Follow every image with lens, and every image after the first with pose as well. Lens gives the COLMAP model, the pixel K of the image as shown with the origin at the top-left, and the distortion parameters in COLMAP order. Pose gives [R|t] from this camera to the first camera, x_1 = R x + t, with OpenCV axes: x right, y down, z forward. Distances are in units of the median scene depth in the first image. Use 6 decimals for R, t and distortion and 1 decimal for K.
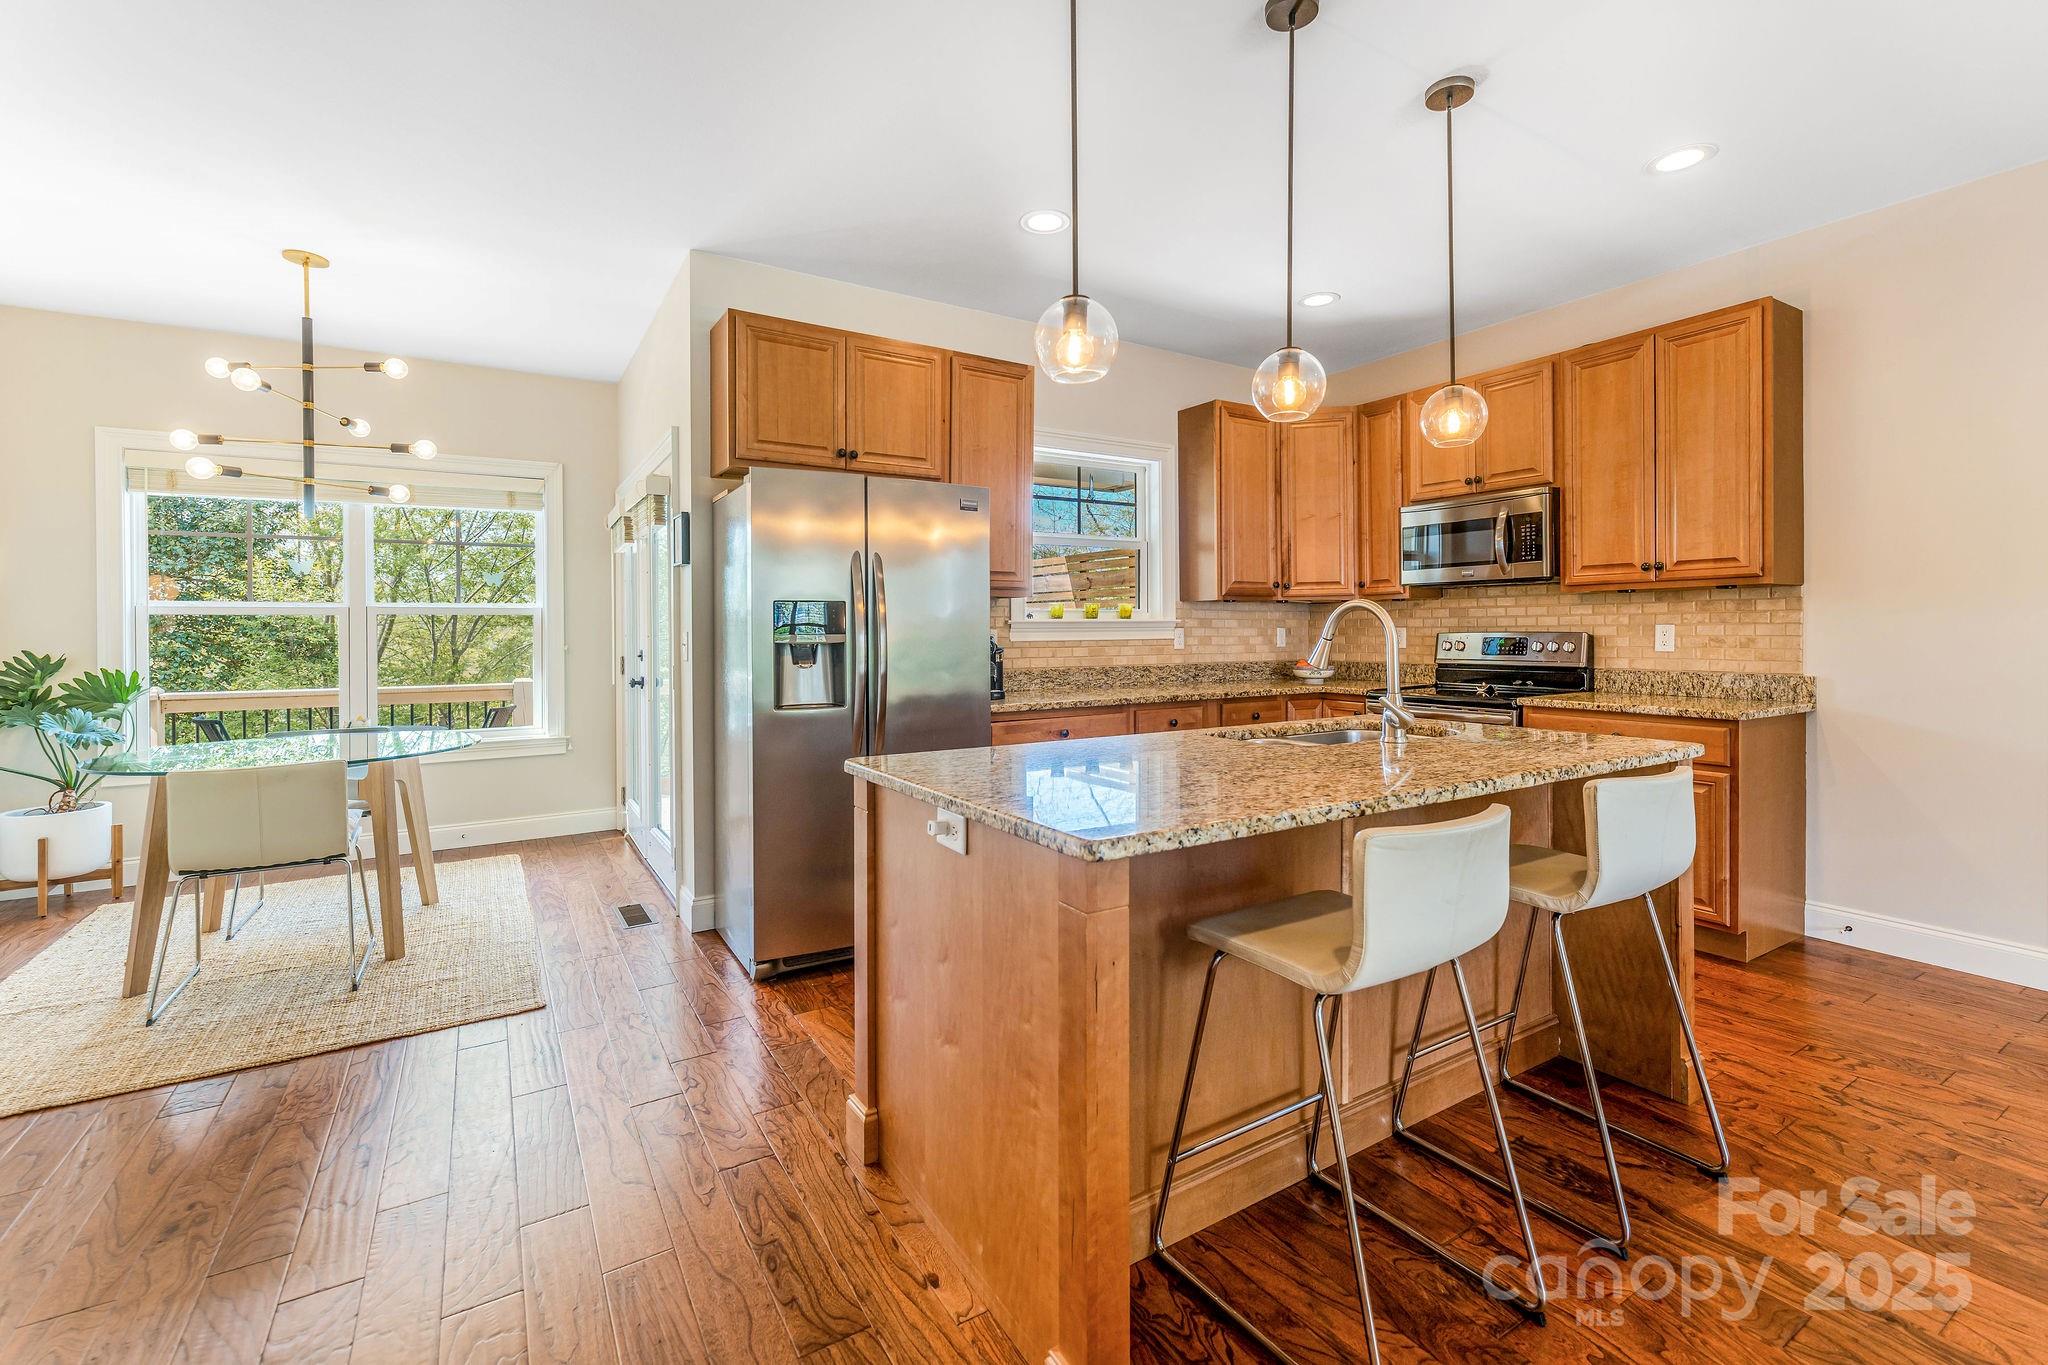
lens RADIAL K [[846.6, 0, 1003.6], [0, 846.6, 633.3], [0, 0, 1]] dist [0.014265, -0.004016]
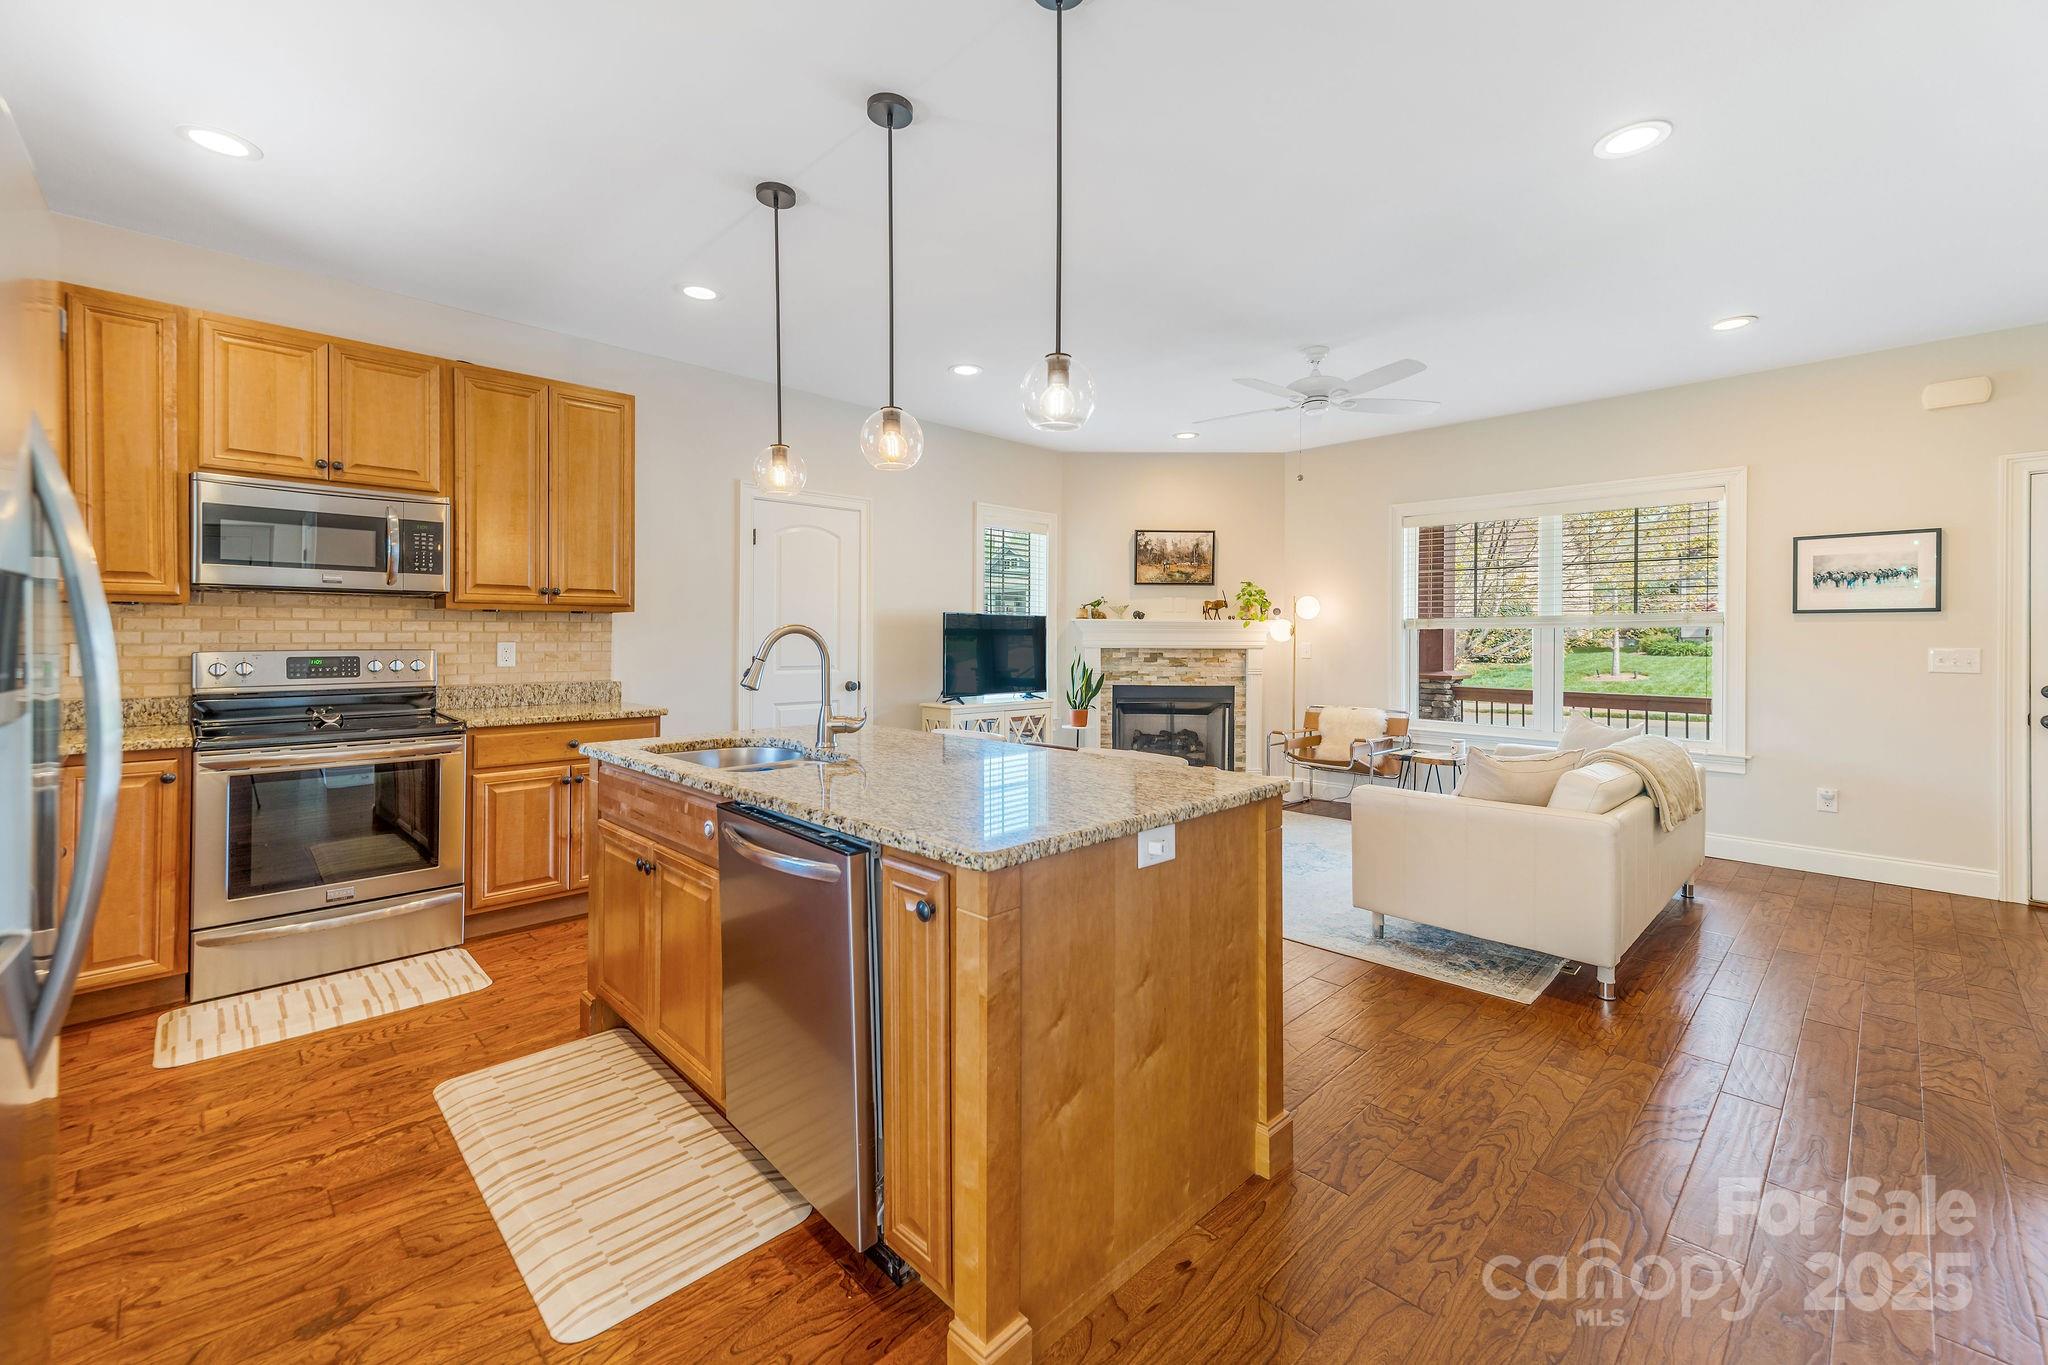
lens RADIAL K [[846.6, 0, 1033.4], [0, 846.6, 641.2], [0, 0, 1]] dist [0.014265, -0.004016]
pose [[-0.241867, 0.000762, 0.970309, -0.452405], [0.001896, 0.999998, -0.000313, -0.009997], [-0.970308, 0.001764, -0.241868, 0.606354]]
